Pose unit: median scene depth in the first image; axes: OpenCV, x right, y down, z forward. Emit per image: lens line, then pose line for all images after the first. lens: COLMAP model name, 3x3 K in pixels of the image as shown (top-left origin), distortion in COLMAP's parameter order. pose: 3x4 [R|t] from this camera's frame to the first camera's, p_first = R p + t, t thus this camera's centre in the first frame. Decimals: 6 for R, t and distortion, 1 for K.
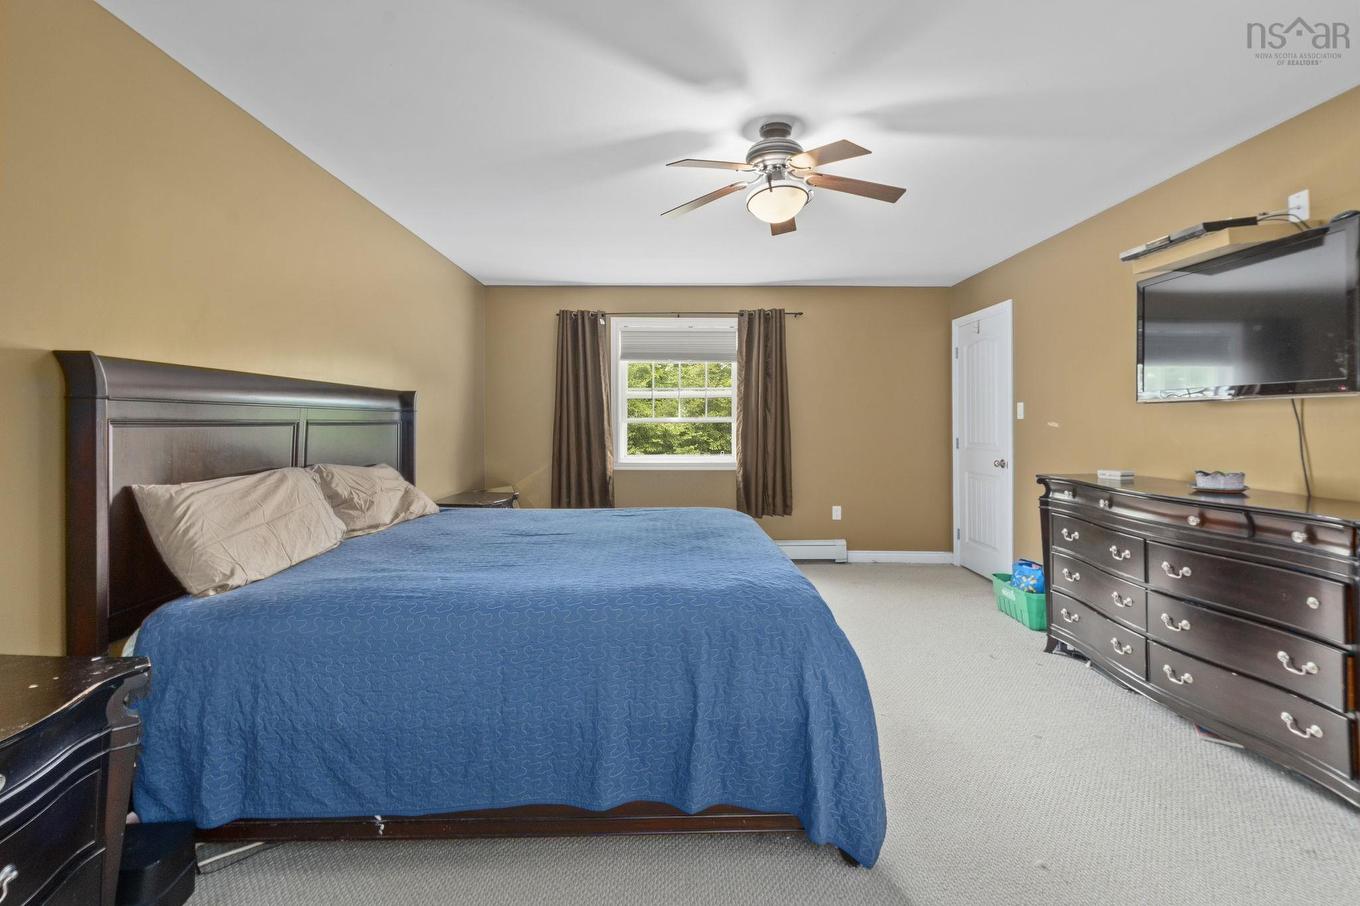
lens RADIAL K [[612.4, 0, 679.5], [0, 612.4, 423.7], [0, 0, 1]] dist [0.001061, 0.000000]
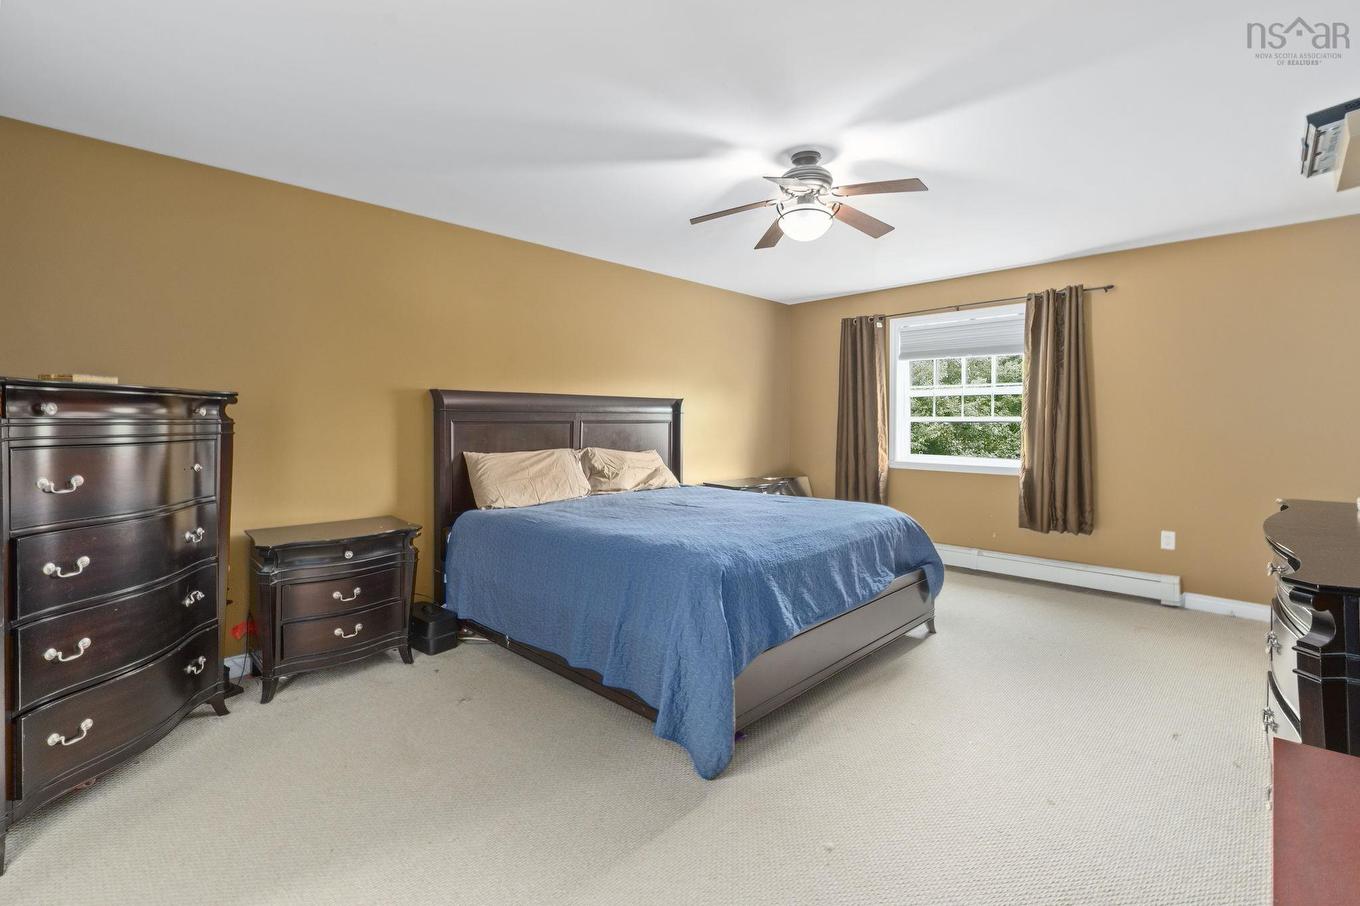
lens RADIAL K [[612.8, 0, 679.1], [0, 612.8, 423.8], [0, 0, 1]] dist [0.009940, -0.000024]
pose [[0.701295, 0.003458, -0.712863, 0.381760], [-0.002663, 0.999994, 0.002231, 0.000005], [0.712866, 0.000334, 0.701300, 0.026568]]
